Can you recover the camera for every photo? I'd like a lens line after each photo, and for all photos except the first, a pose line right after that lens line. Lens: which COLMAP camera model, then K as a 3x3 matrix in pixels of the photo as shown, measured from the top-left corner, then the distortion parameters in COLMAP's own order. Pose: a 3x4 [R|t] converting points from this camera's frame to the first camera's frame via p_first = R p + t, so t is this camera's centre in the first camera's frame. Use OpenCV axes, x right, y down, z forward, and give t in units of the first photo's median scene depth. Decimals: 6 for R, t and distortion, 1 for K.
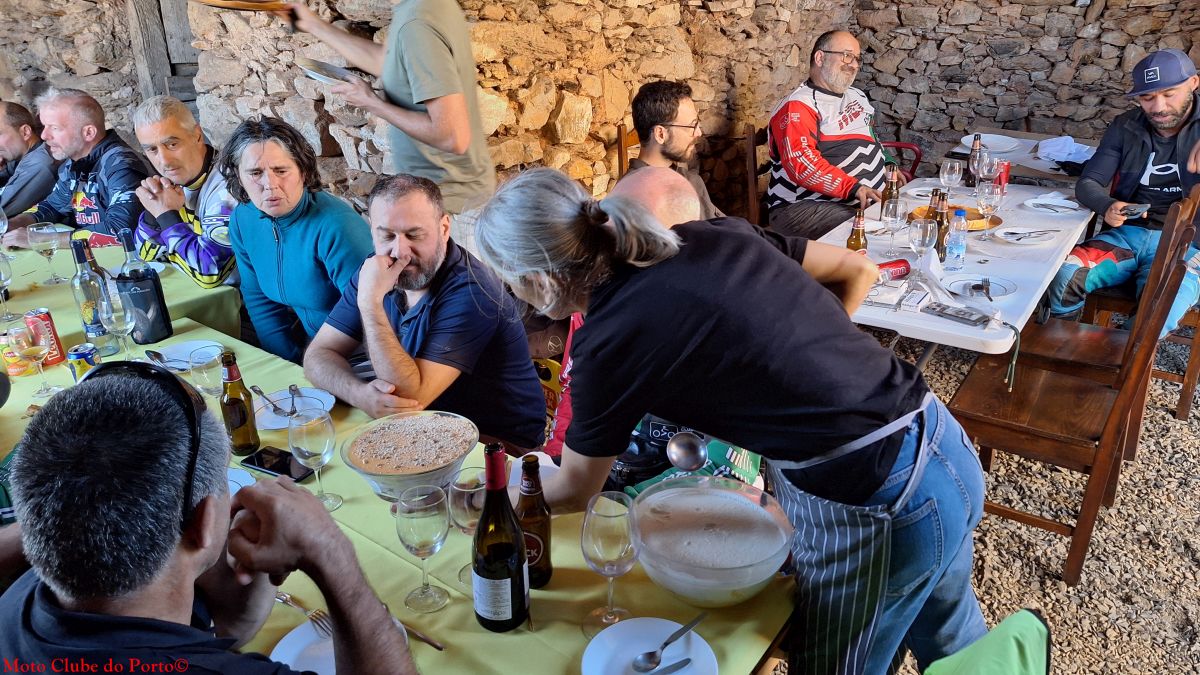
lens RADIAL K [[828.4, 0, 607.4], [0, 828.4, 334.9], [0, 0, 1]] dist [0.056817, -0.062841]
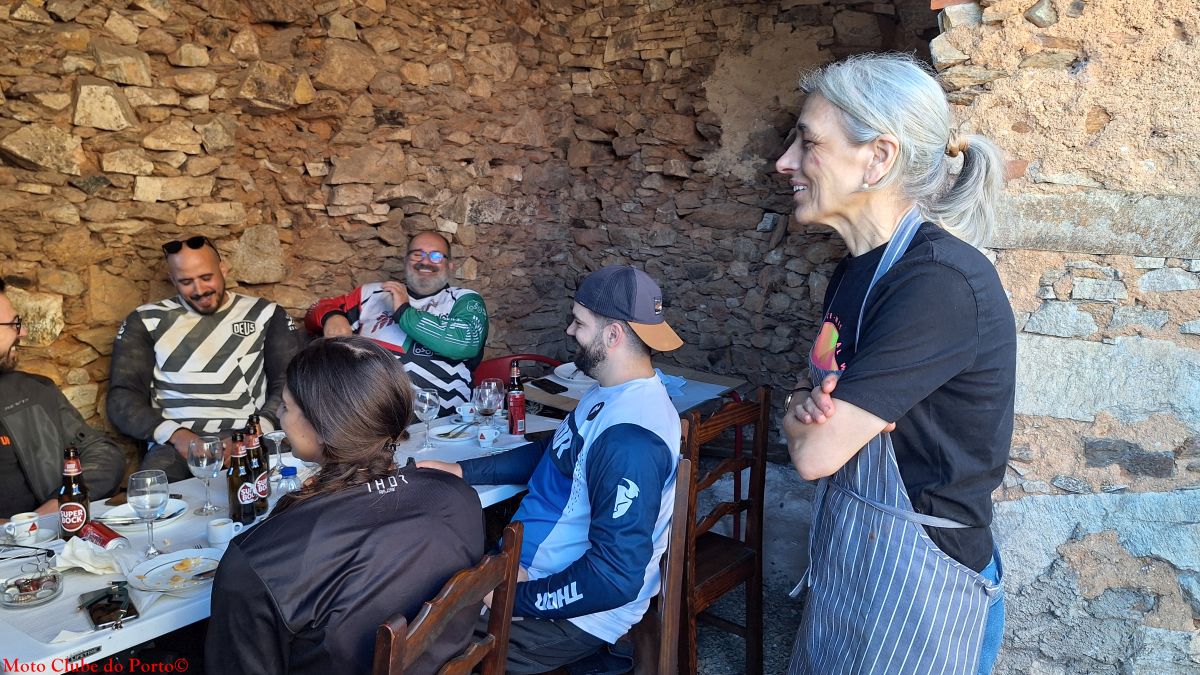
lens RADIAL K [[807.5, 0, 600.0], [0, 807.5, 337.5], [0, 0, 1]] dist [0.053483, -0.096067]
pose [[0.997933, 0.046567, -0.044292, 0.425044], [-0.056021, 0.968046, -0.244436, -0.052934], [0.031494, 0.246412, 0.968653, 0.165796]]
